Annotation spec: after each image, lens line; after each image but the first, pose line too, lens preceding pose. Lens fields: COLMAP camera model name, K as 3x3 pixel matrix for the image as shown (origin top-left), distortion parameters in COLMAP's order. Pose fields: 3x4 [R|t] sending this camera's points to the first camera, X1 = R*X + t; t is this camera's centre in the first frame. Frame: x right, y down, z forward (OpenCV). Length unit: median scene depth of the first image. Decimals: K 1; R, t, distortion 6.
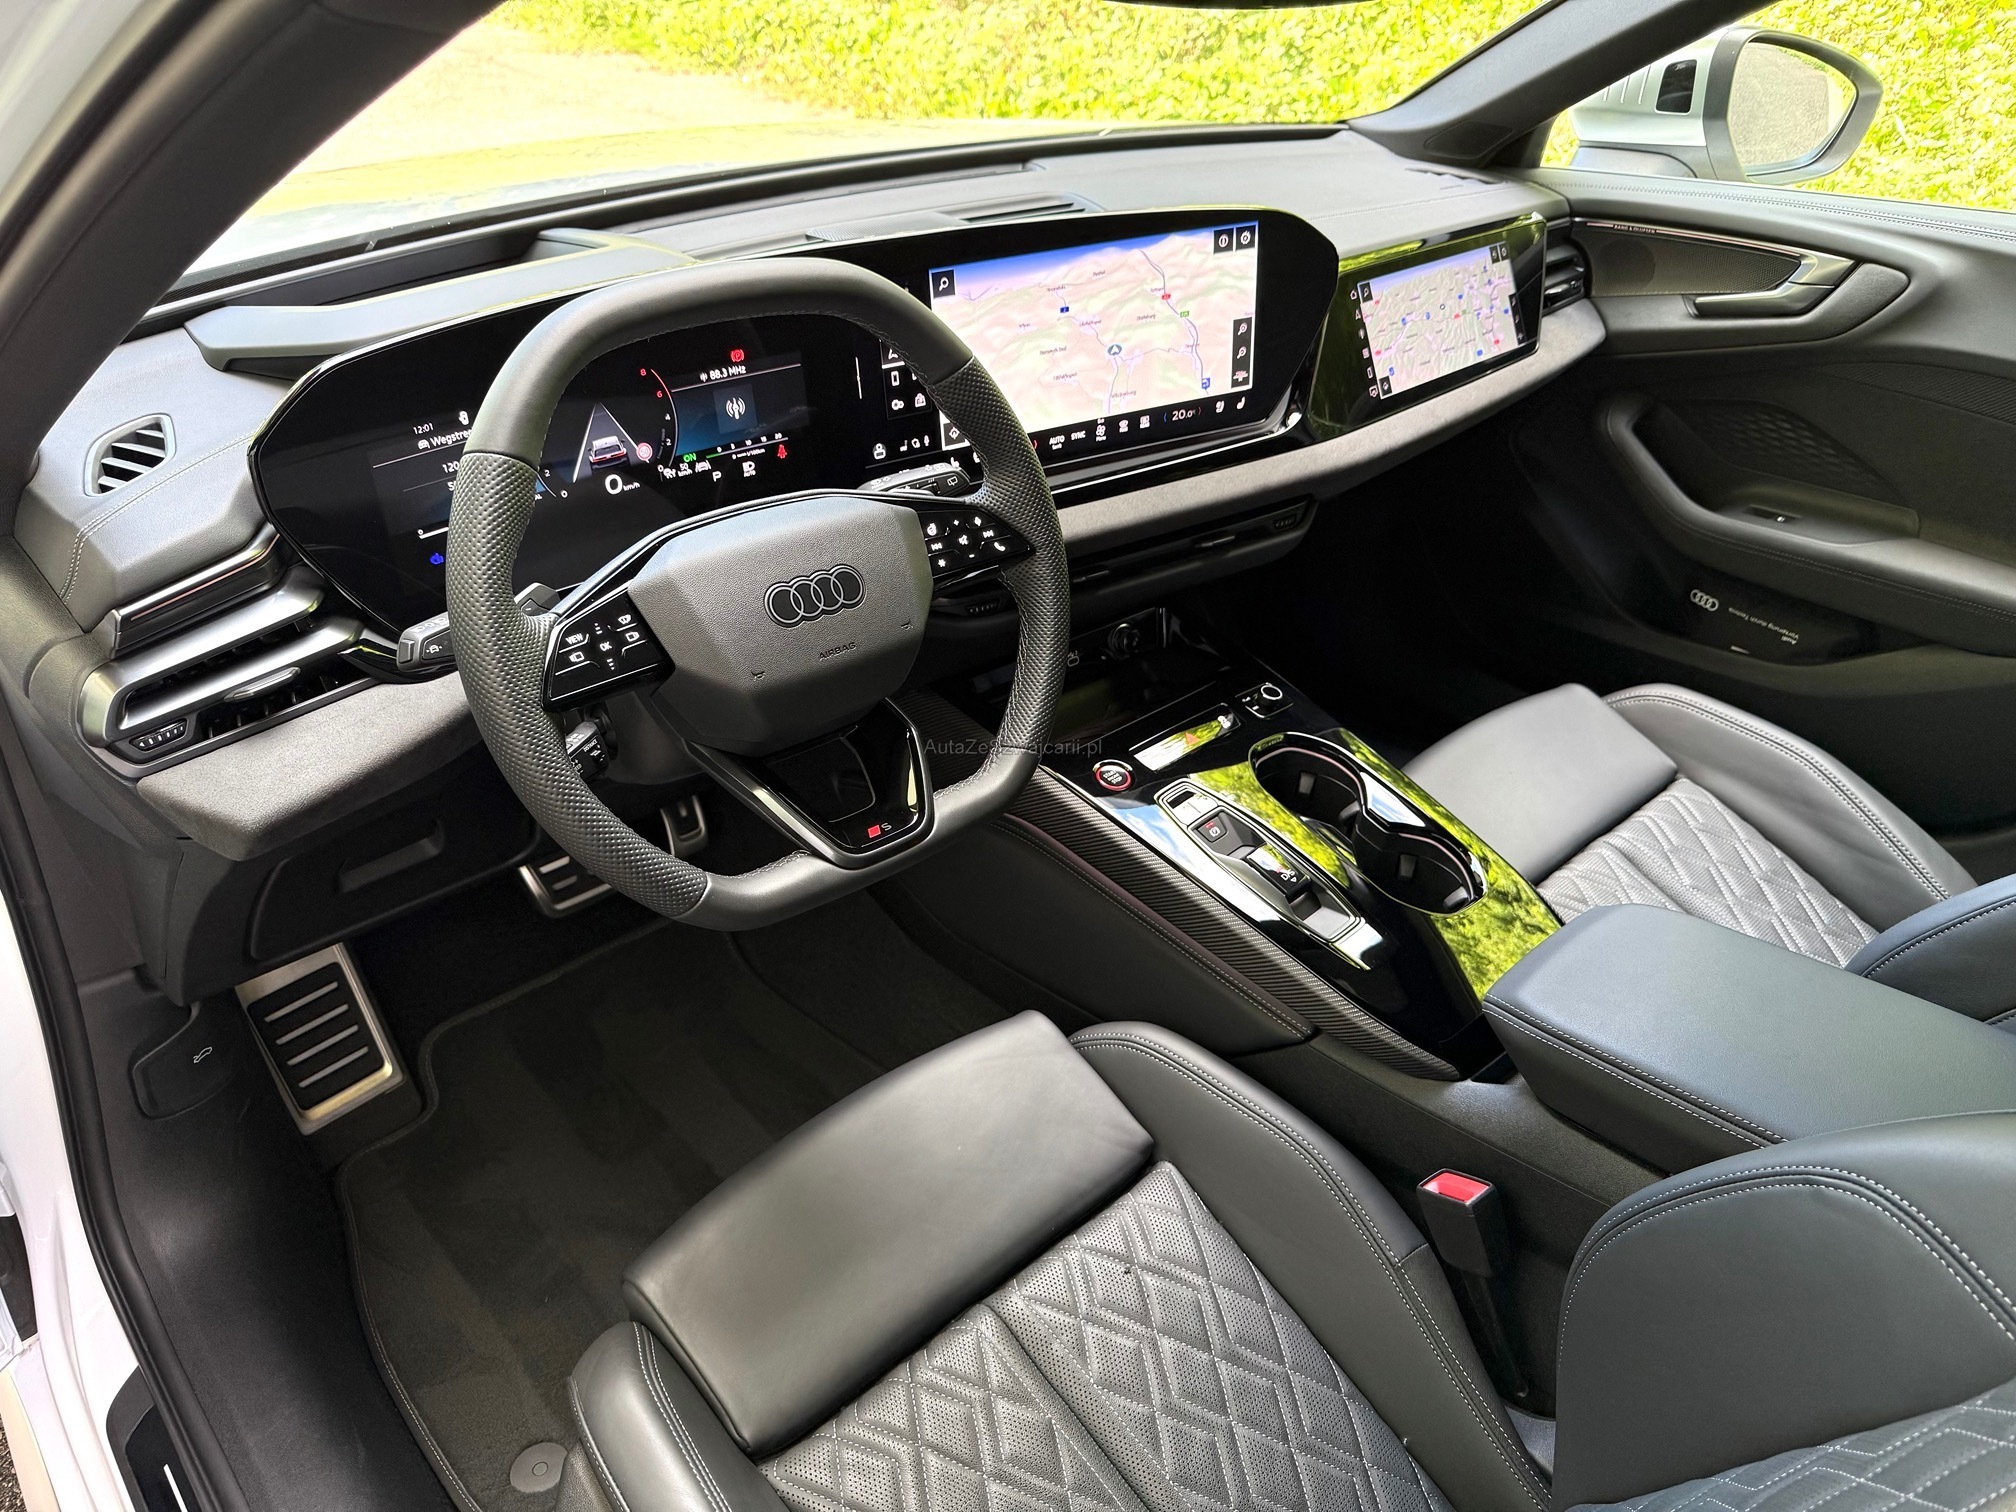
lens RADIAL K [[1377.1, 0, 1025.4], [0, 1377.1, 761.2], [0, 0, 1]] dist [0.077248, -0.015367]
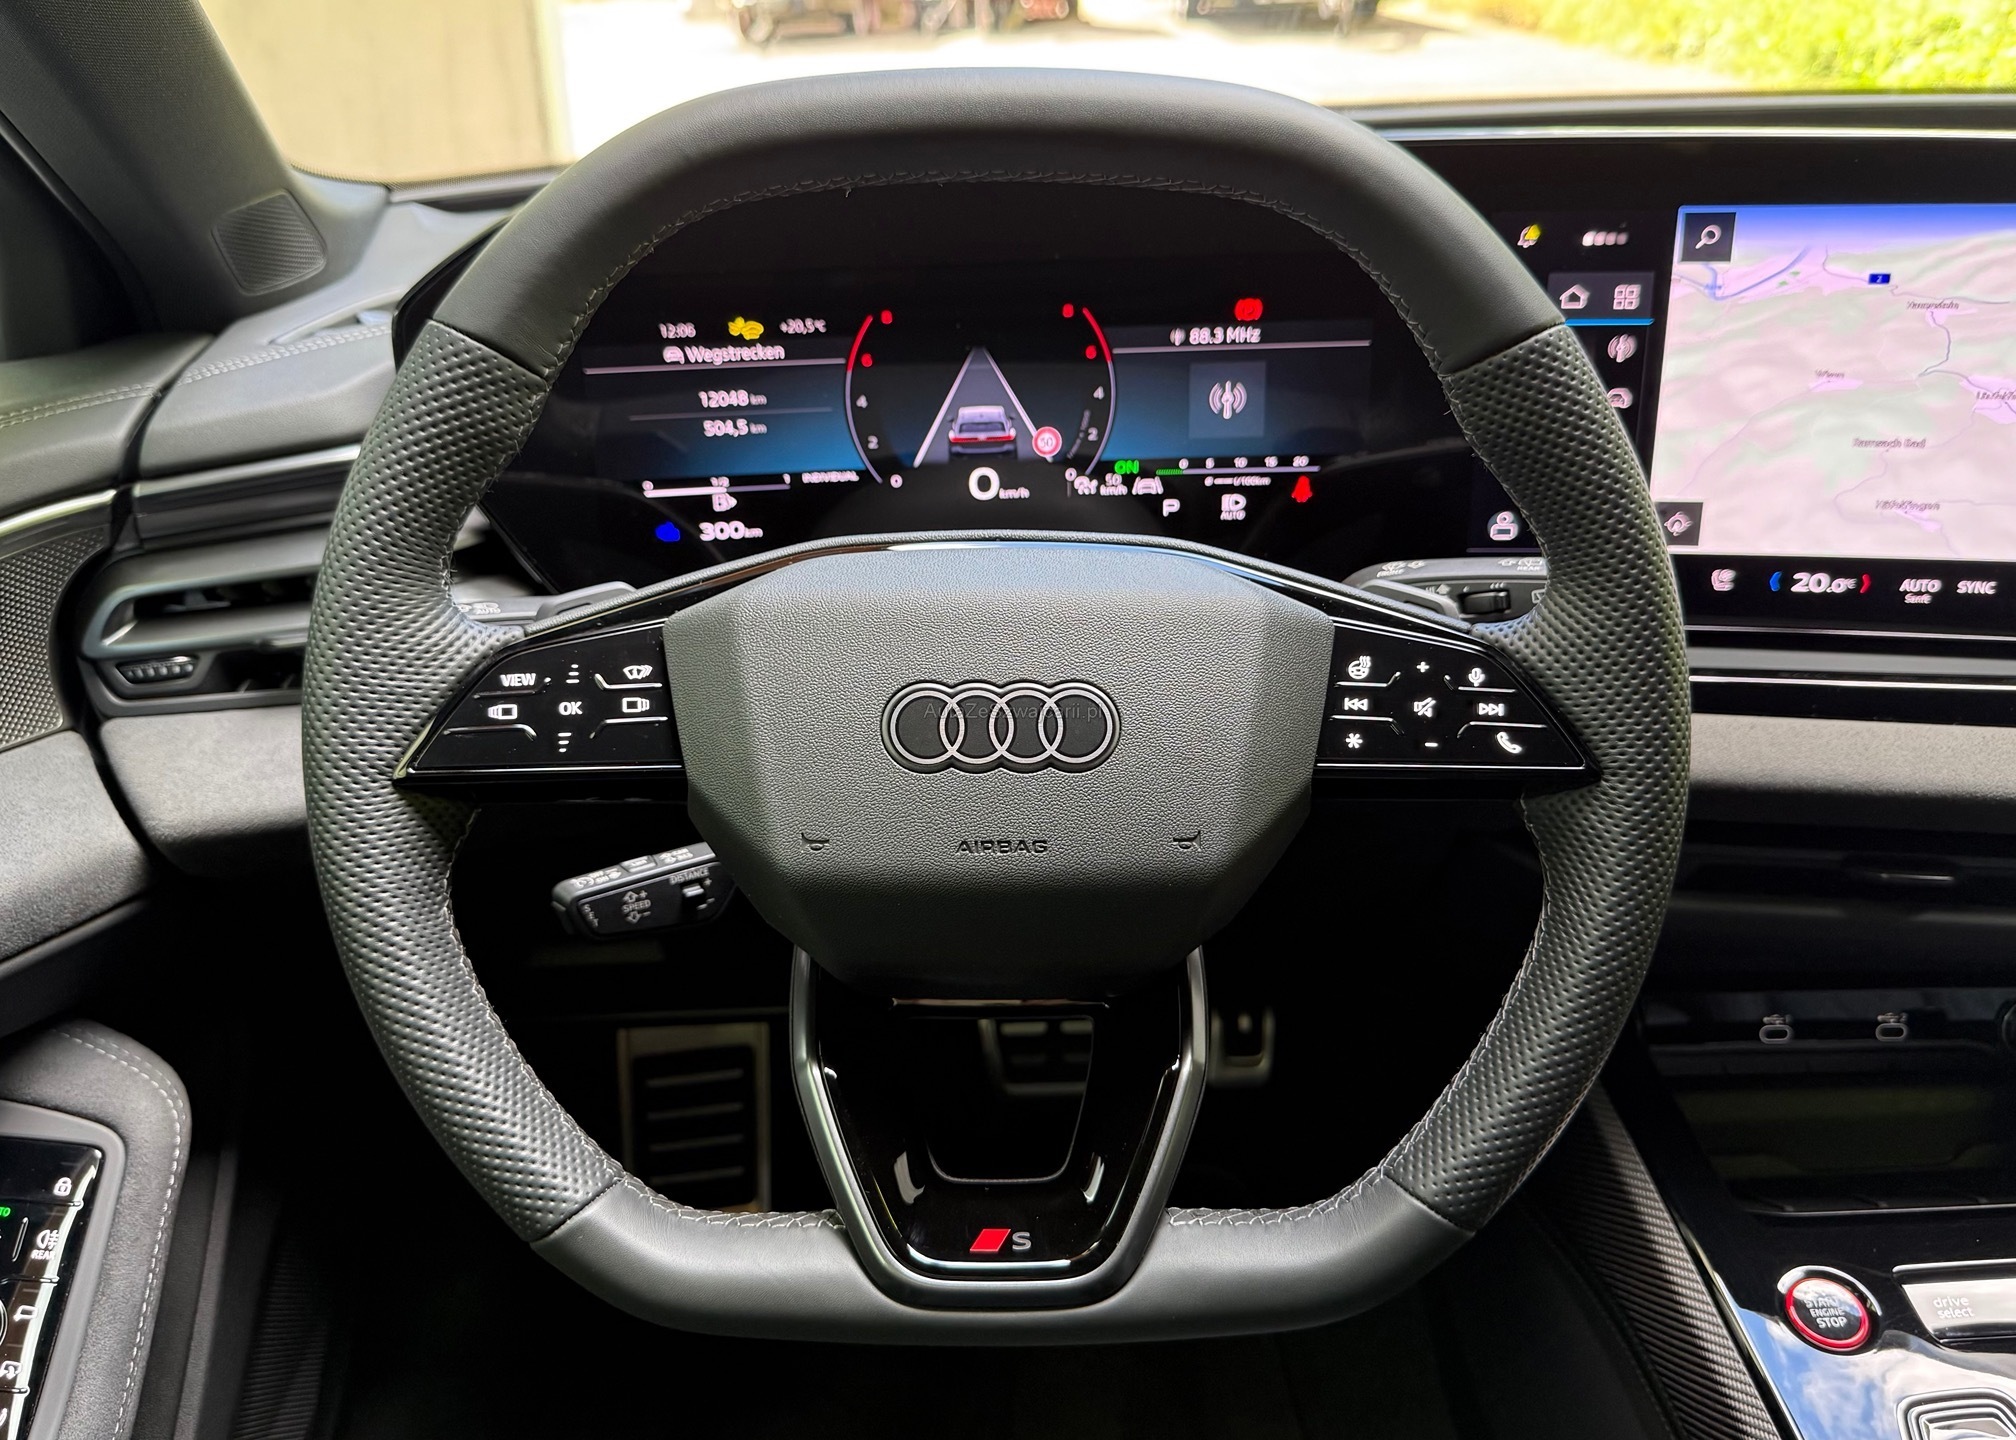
lens RADIAL K [[1646.9, 0, 959.8], [0, 1646.9, 700.4], [0, 0, 1]] dist [0.040736, -0.080524]
pose [[0.752655, 0.254049, -0.607428, 0.143805], [-0.325900, 0.945367, -0.008431, -0.090991], [0.572101, 0.204306, 0.794330, 0.402481]]
